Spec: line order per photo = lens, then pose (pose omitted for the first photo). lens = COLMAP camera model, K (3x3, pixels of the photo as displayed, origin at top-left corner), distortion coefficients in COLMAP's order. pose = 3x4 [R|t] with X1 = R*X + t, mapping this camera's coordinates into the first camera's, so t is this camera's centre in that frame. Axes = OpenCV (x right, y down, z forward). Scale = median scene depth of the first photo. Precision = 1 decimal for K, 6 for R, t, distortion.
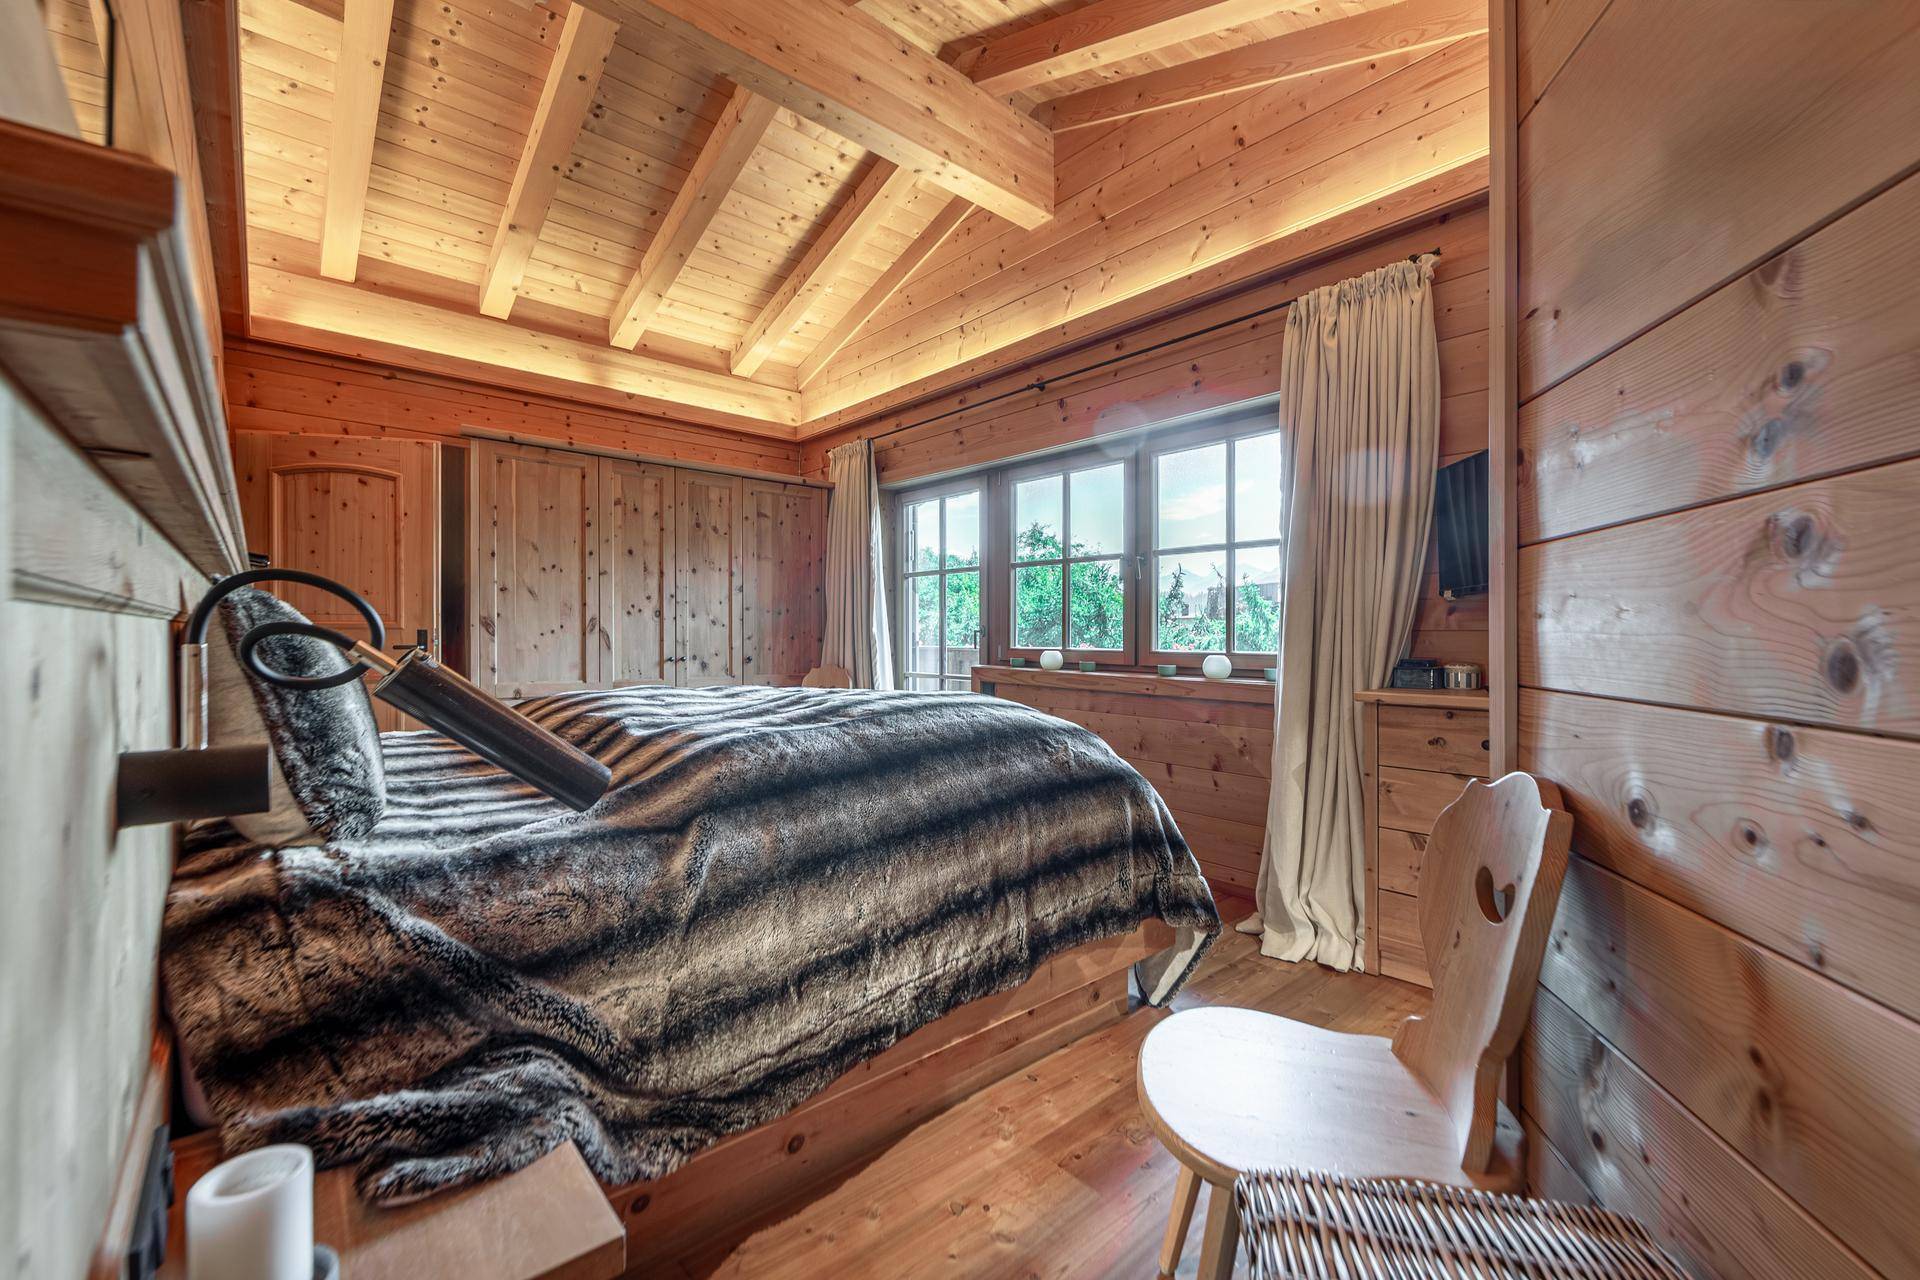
lens RADIAL K [[784.4, 0, 952.8], [0, 784.4, 644.9], [0, 0, 1]] dist [0.000285, 0.000546]
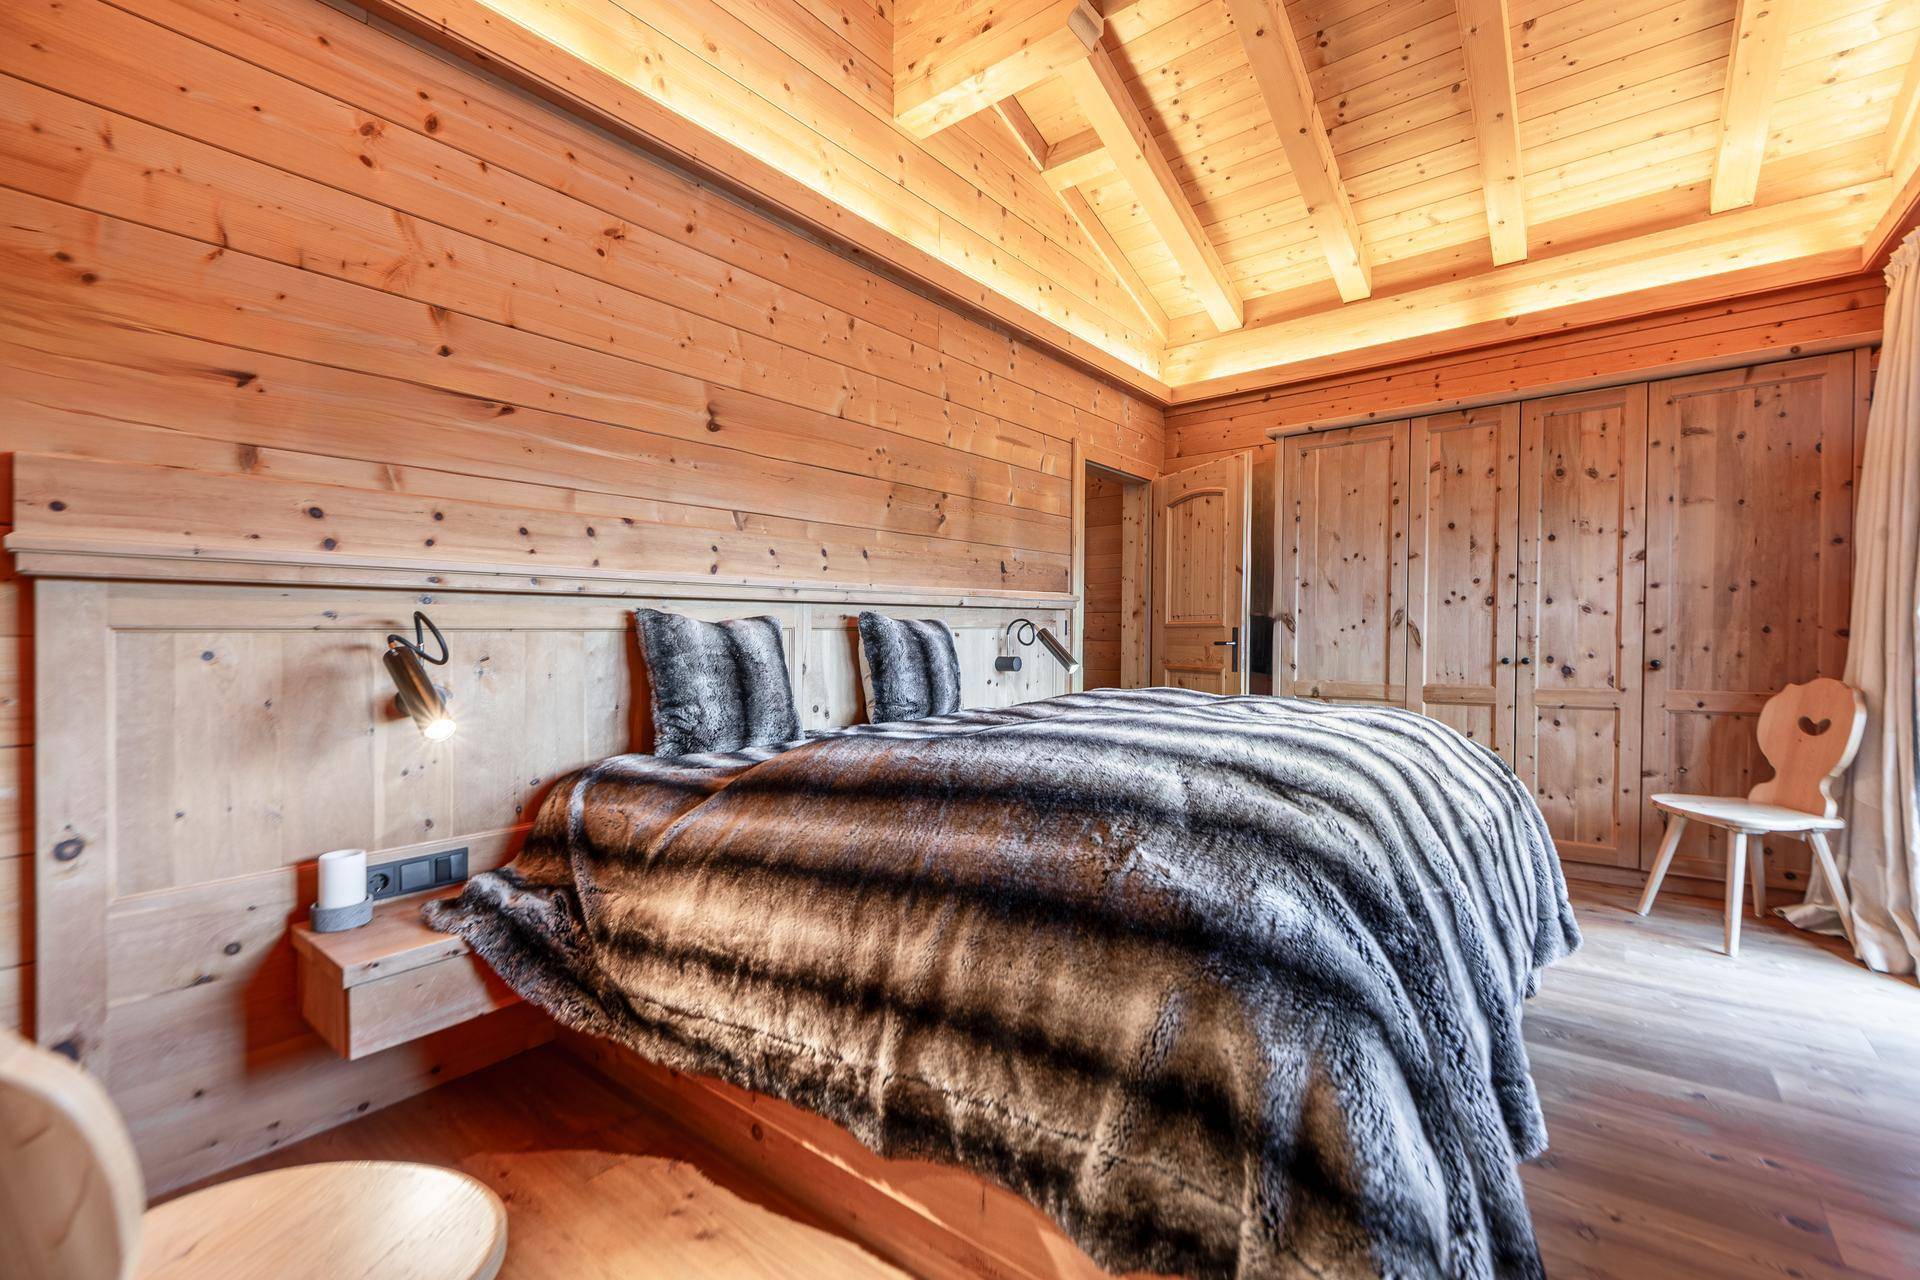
lens RADIAL K [[784.4, 0, 953.7], [0, 784.4, 644.6], [0, 0, 1]] dist [0.000285, 0.000546]
pose [[0.194877, 0.006814, -0.980804, 0.269703], [0.000866, 0.999974, 0.007120, -0.002957], [0.980827, -0.002236, 0.194866, 0.333361]]
